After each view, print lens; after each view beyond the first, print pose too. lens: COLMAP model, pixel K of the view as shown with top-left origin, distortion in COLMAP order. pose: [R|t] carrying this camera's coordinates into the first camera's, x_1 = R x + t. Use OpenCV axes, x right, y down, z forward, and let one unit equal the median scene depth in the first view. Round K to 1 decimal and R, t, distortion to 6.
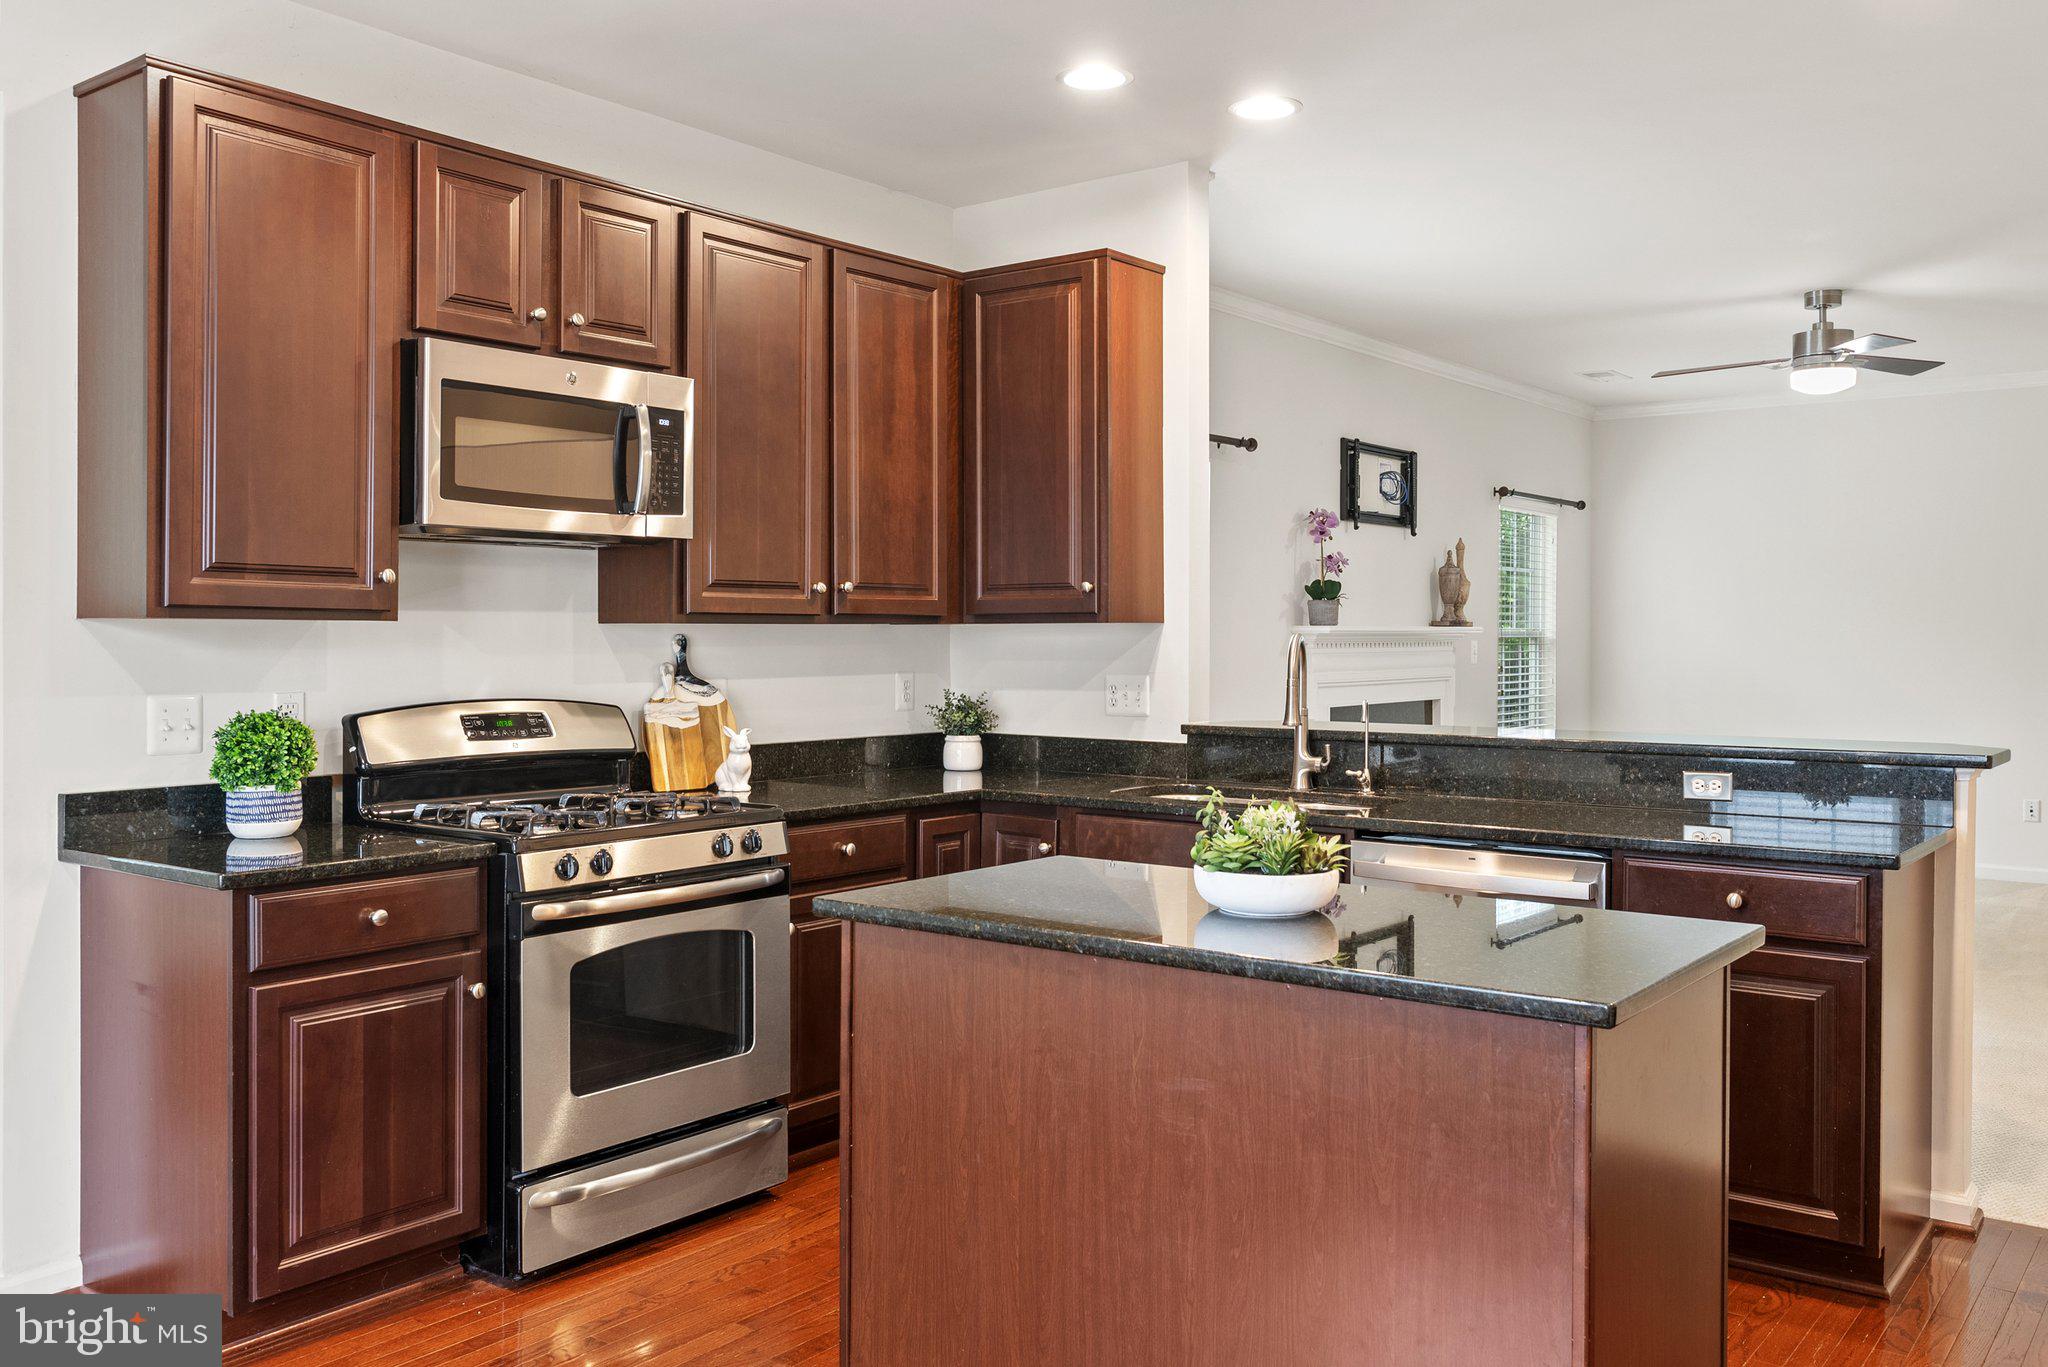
lens RADIAL K [[1692.9, 0, 1016.7], [0, 1692.9, 651.0], [0, 0, 1]] dist [0.011079, -0.006680]
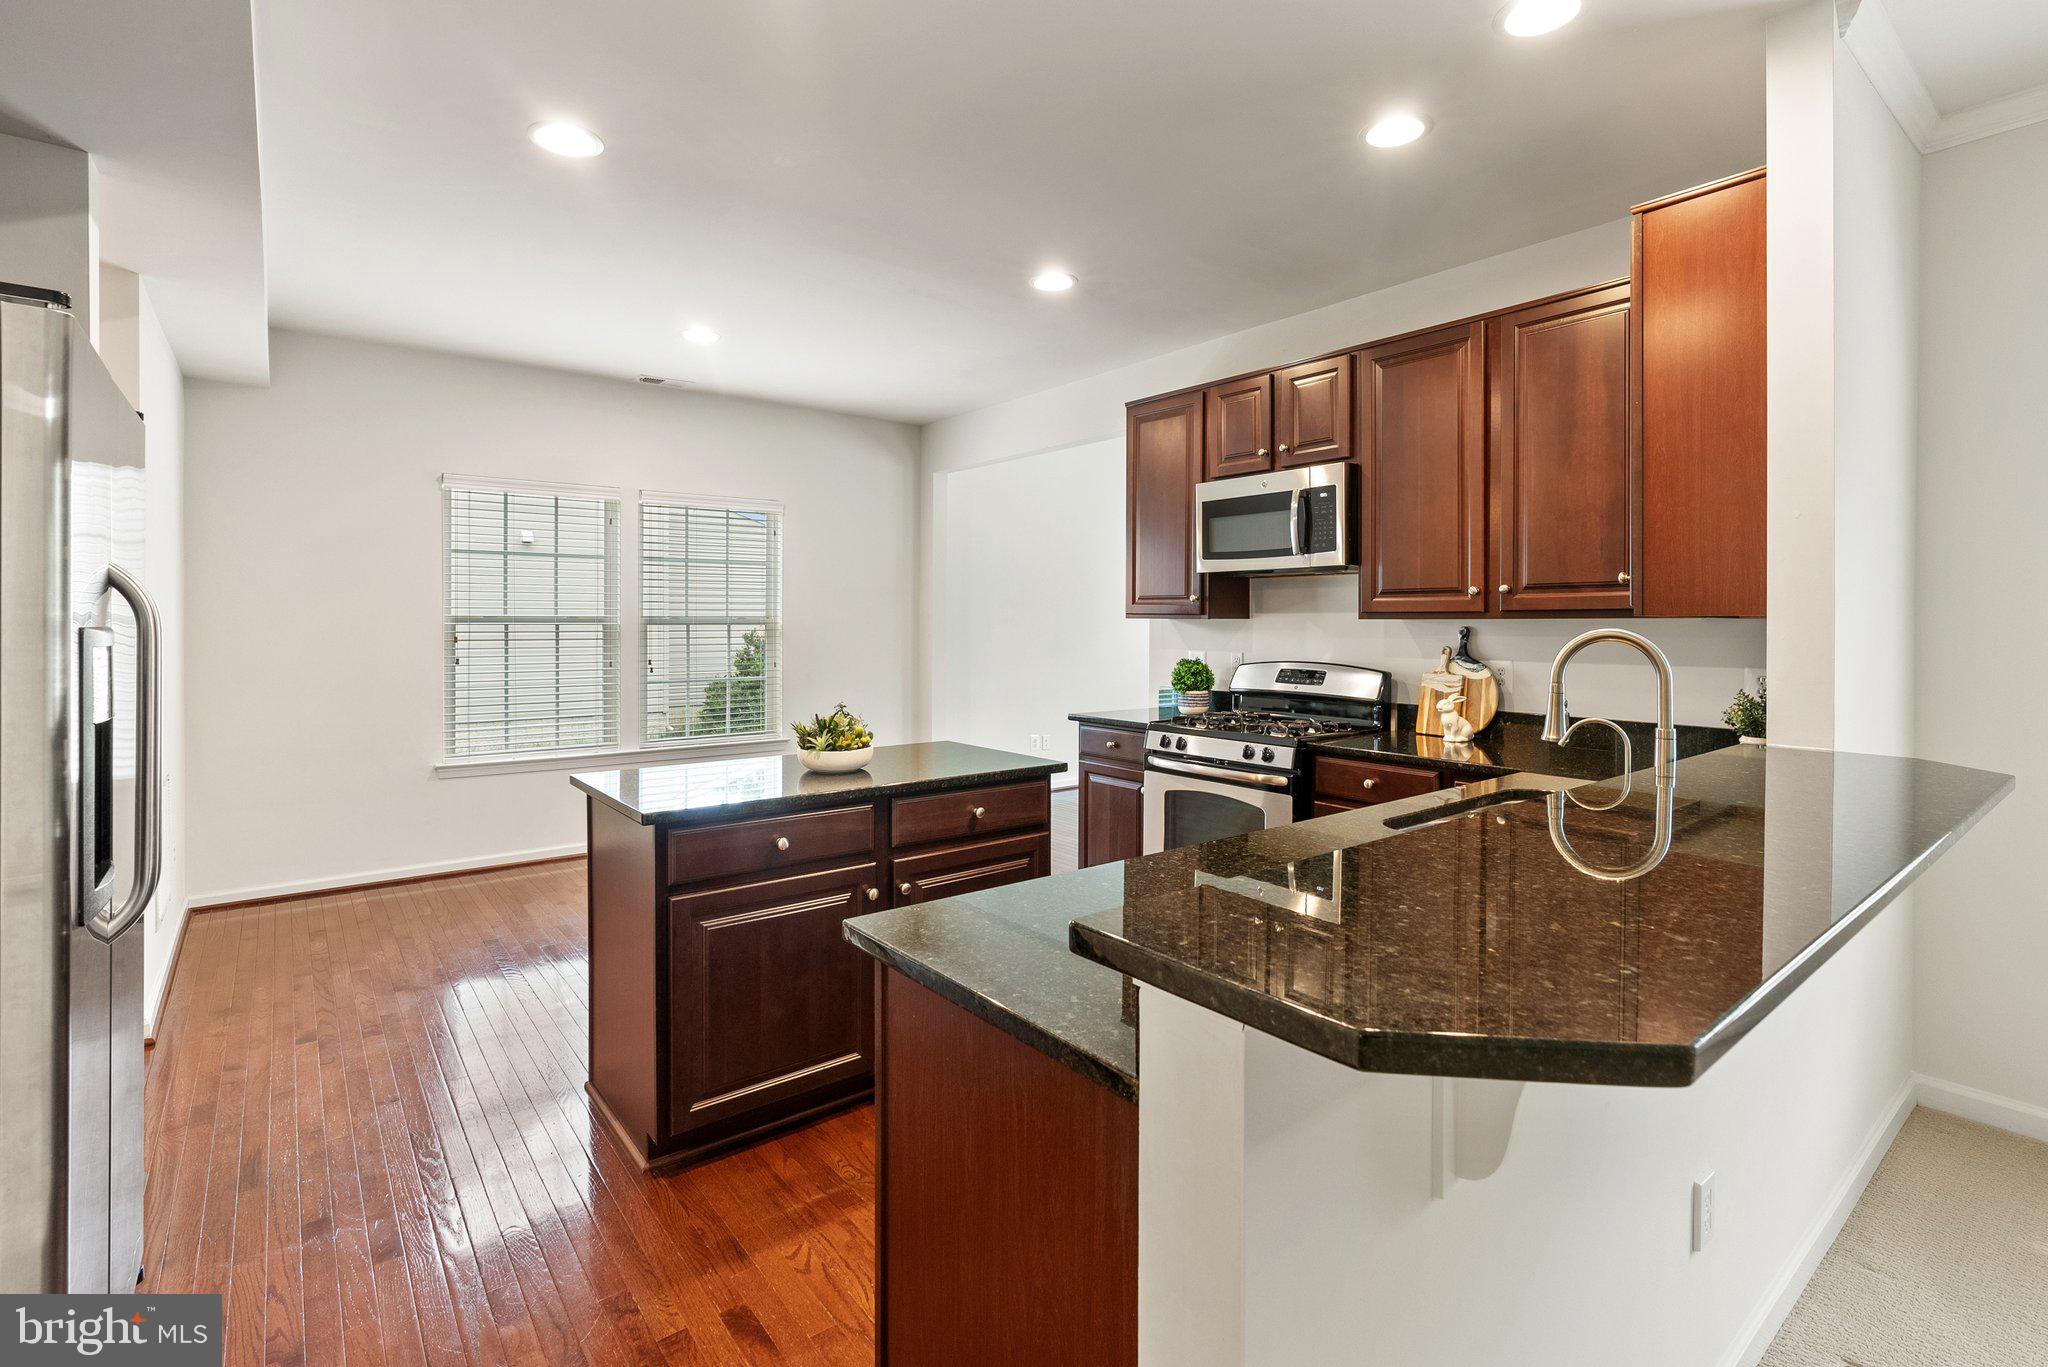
lens RADIAL K [[932.1, 0, 1004.3], [0, 932.1, 628.1], [0, 0, 1]] dist [-0.007288, 0.003901]
pose [[-0.244122, 0.003710, -0.969737, 0.769791], [-0.012234, 0.999901, 0.006905, -0.011086], [0.969667, 0.013549, -0.244052, 0.979710]]
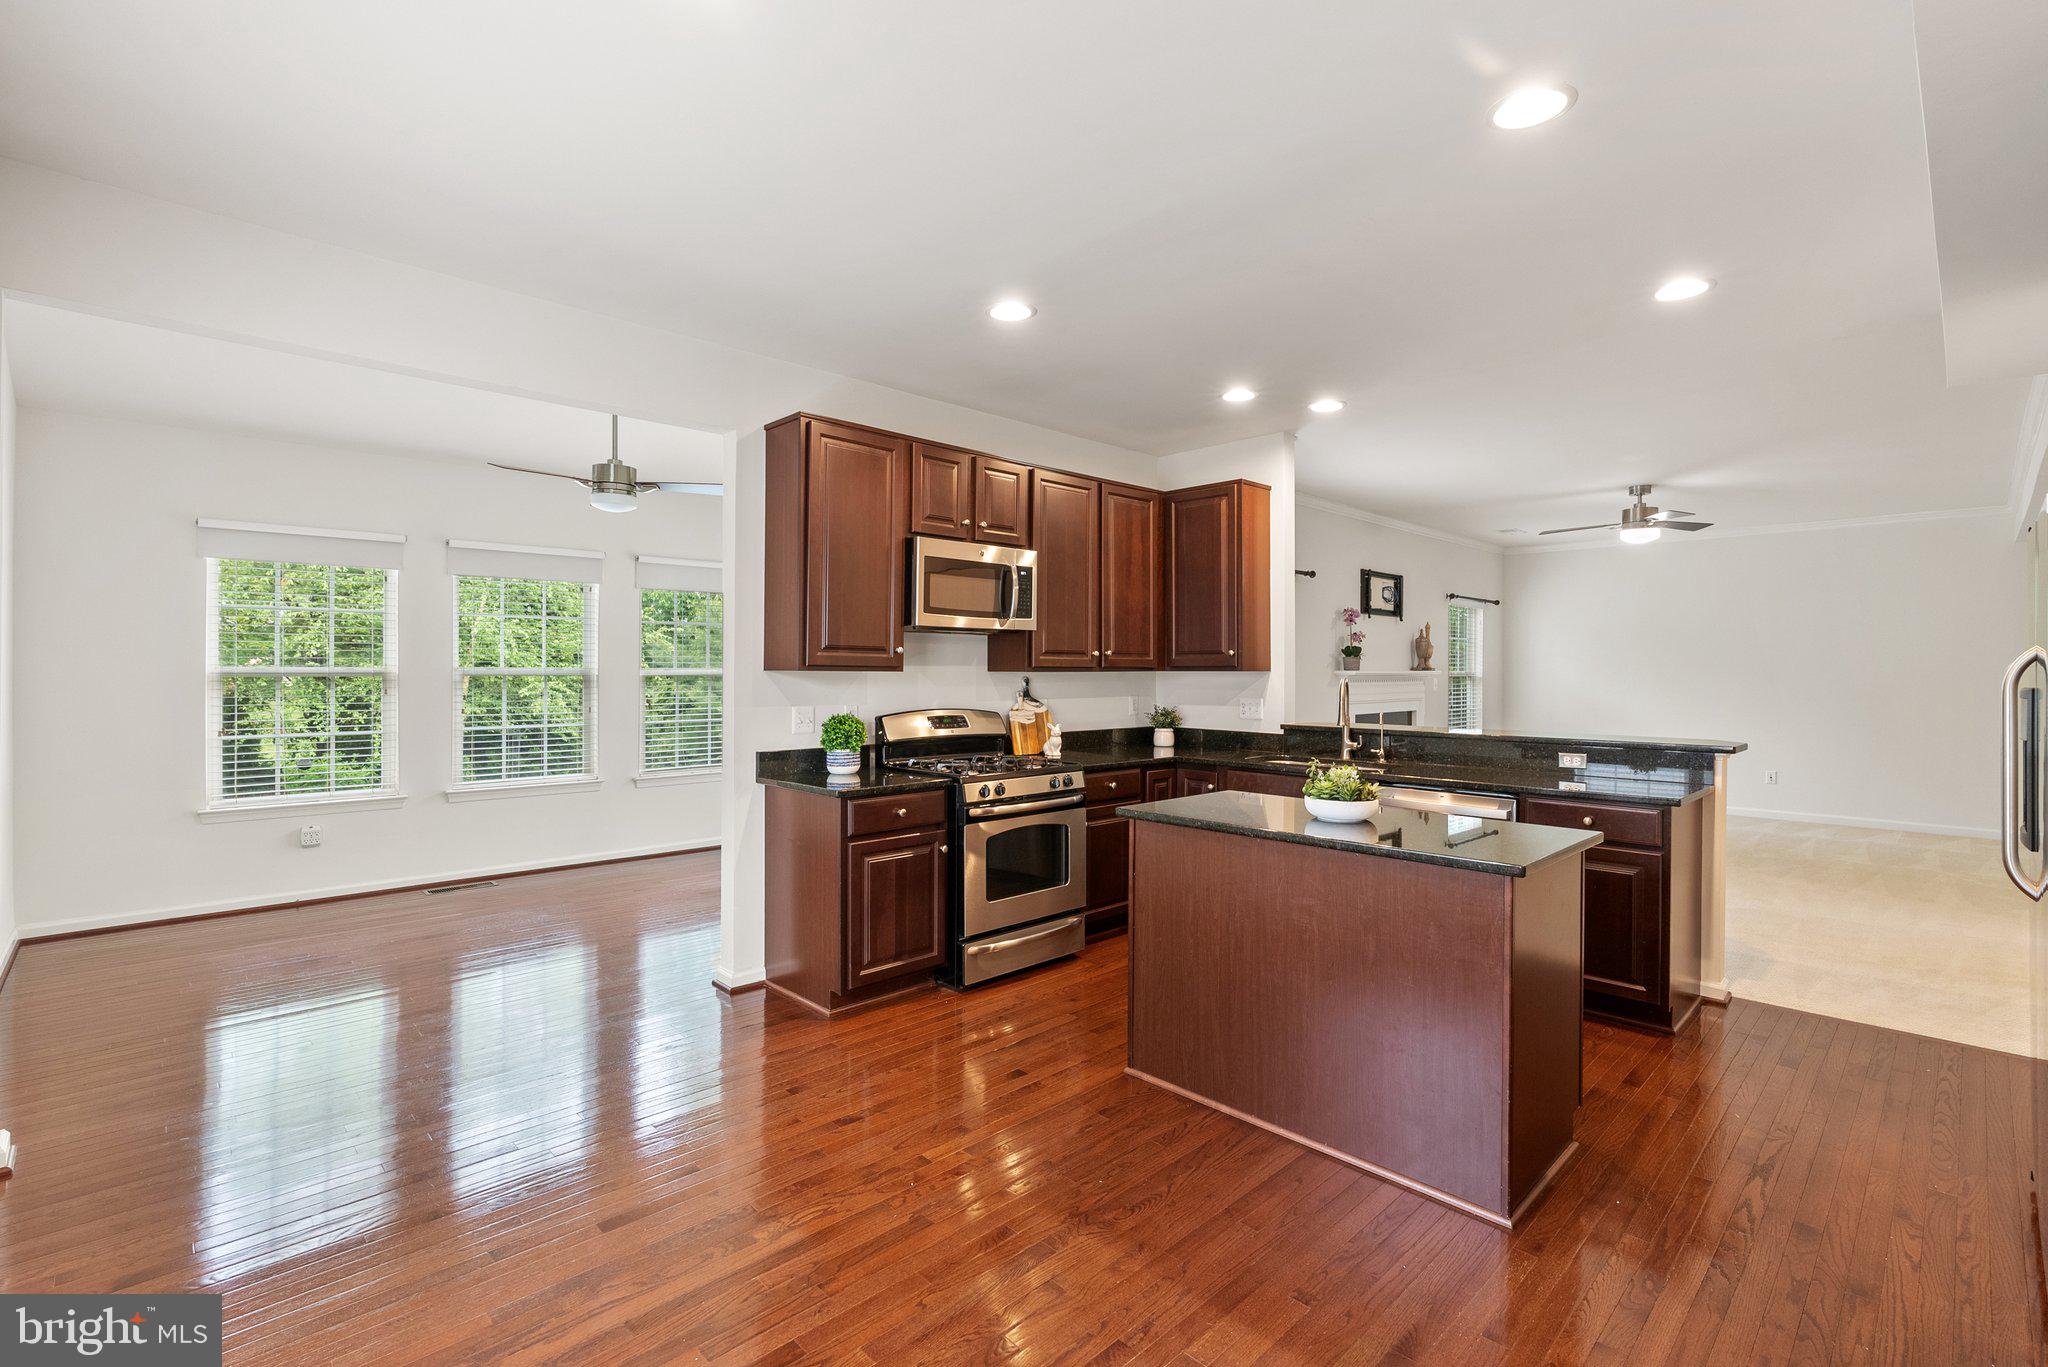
lens RADIAL K [[932.1, 0, 1030.4], [0, 932.1, 668.6], [0, 0, 1]] dist [-0.007288, 0.003901]
pose [[0.990156, 0.002737, -0.139944, -0.045933], [-0.004215, 0.999938, -0.010260, -0.009857], [0.139908, 0.010749, 0.990106, -0.111599]]
